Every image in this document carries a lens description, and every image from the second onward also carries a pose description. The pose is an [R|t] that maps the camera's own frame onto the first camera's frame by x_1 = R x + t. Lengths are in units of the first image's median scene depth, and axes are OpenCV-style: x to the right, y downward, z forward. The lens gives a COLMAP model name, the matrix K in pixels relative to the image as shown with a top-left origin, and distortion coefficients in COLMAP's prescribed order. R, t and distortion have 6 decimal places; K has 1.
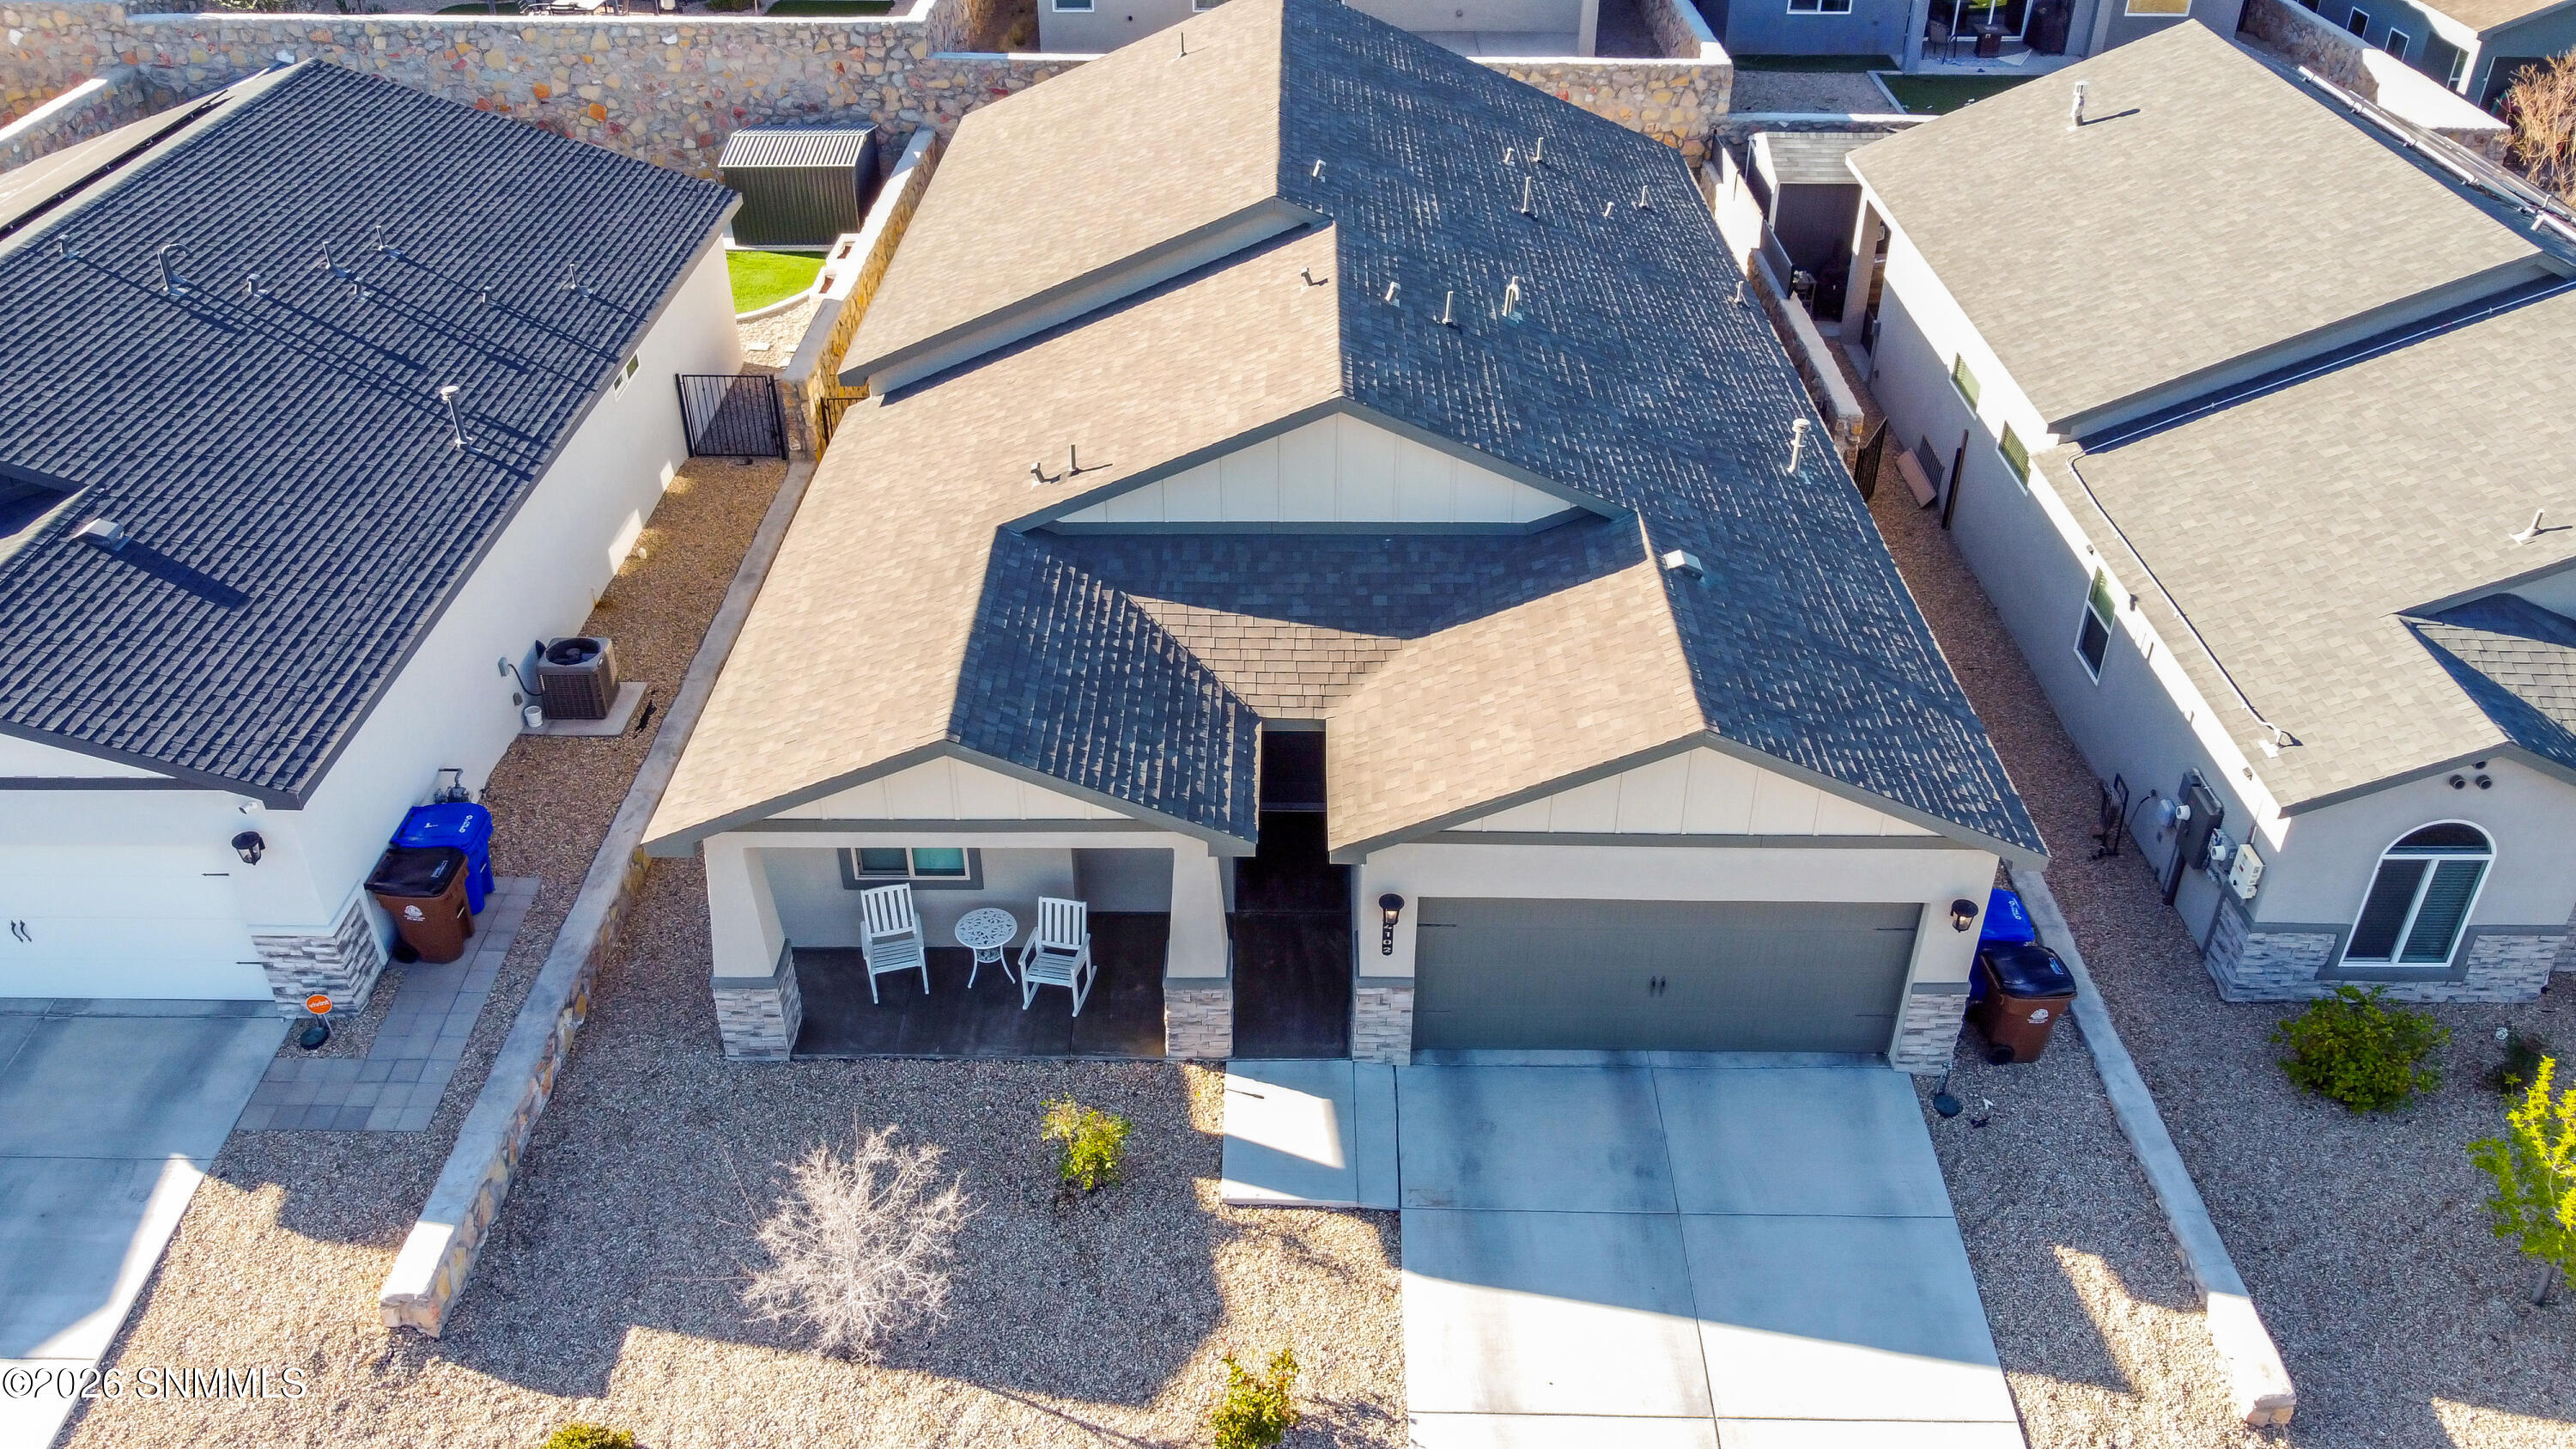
lens RADIAL K [[1970.1, 0, 1285.0], [0, 1970.1, 719.4], [0, 0, 1]] dist [-0.013663, 0.004186]
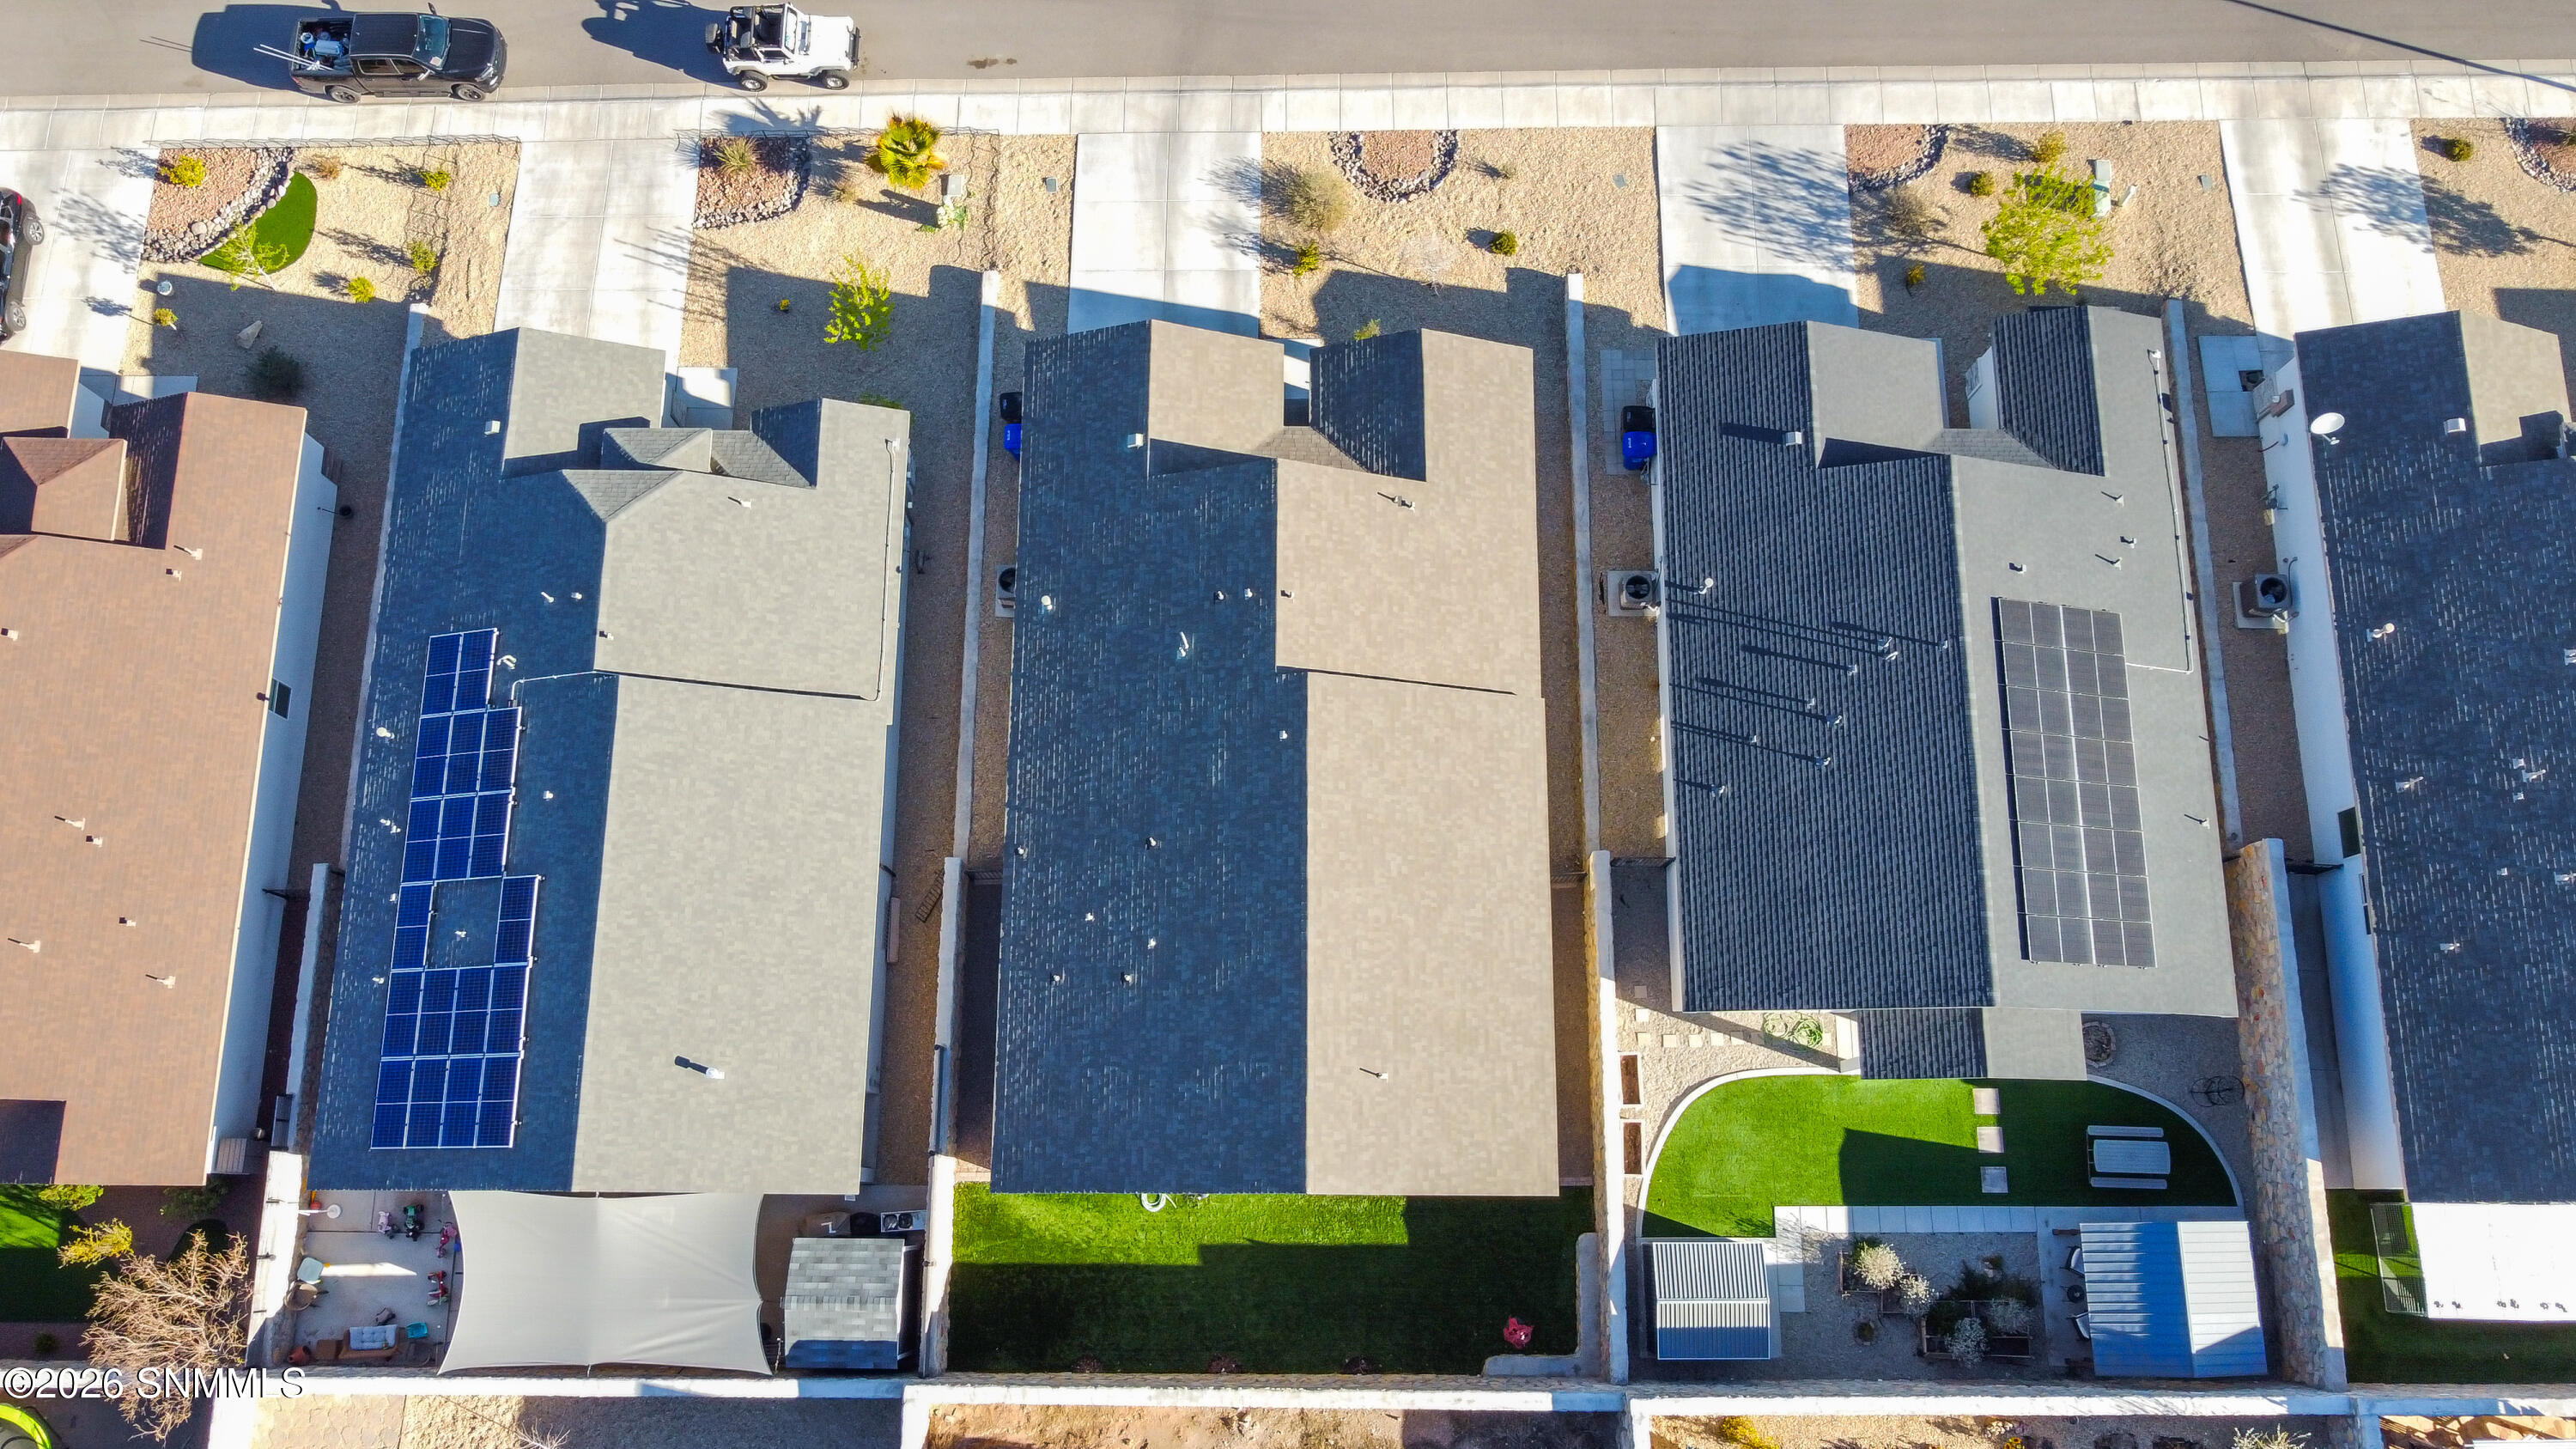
lens RADIAL K [[1970.1, 0, 1285.0], [0, 1970.1, 719.4], [0, 0, 1]] dist [-0.013663, 0.004186]
pose [[-0.999970, -0.000030, -0.007763, 0.038768], [-0.007325, -0.327709, 0.944750, -2.482116], [-0.002572, 0.944779, 0.327699, 0.535164]]
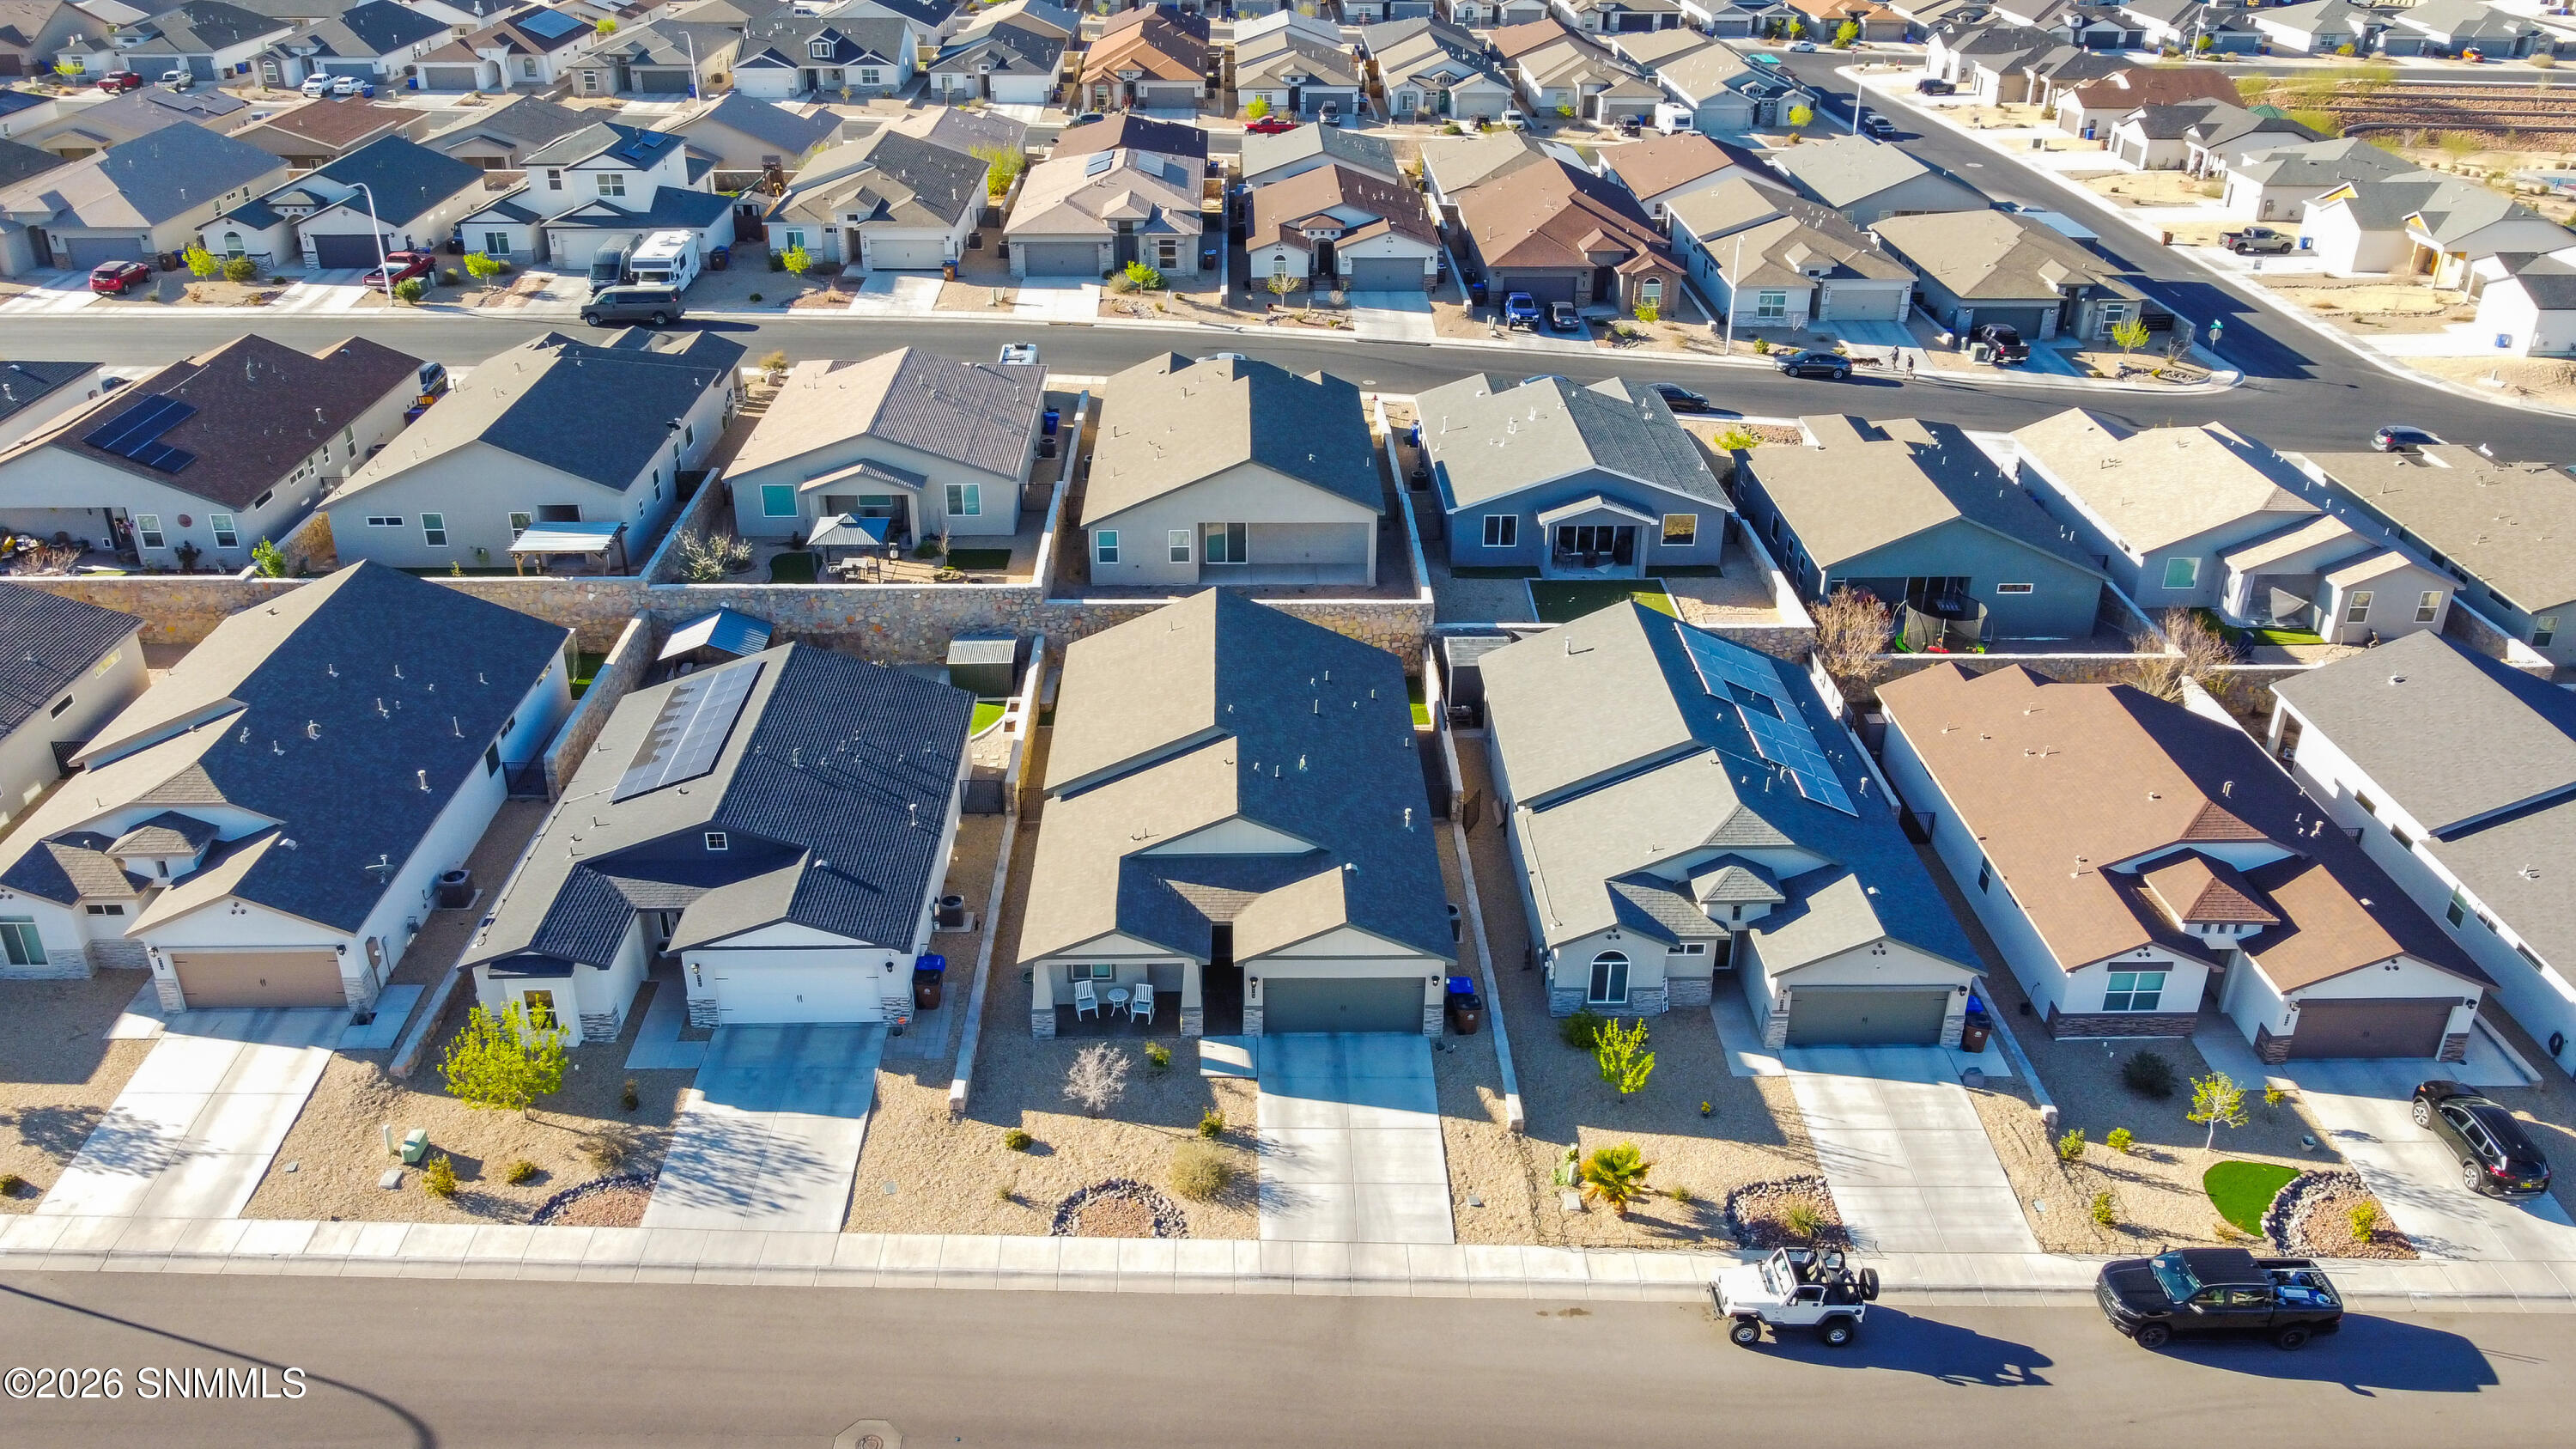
lens RADIAL K [[1970.1, 0, 1285.0], [0, 1970.1, 719.4], [0, 0, 1]] dist [-0.013663, 0.004186]
pose [[0.999412, -0.011106, 0.032452, 0.005860], [0.014601, 0.993878, -0.109517, 0.023749], [-0.031037, 0.109926, 0.993455, -2.022948]]
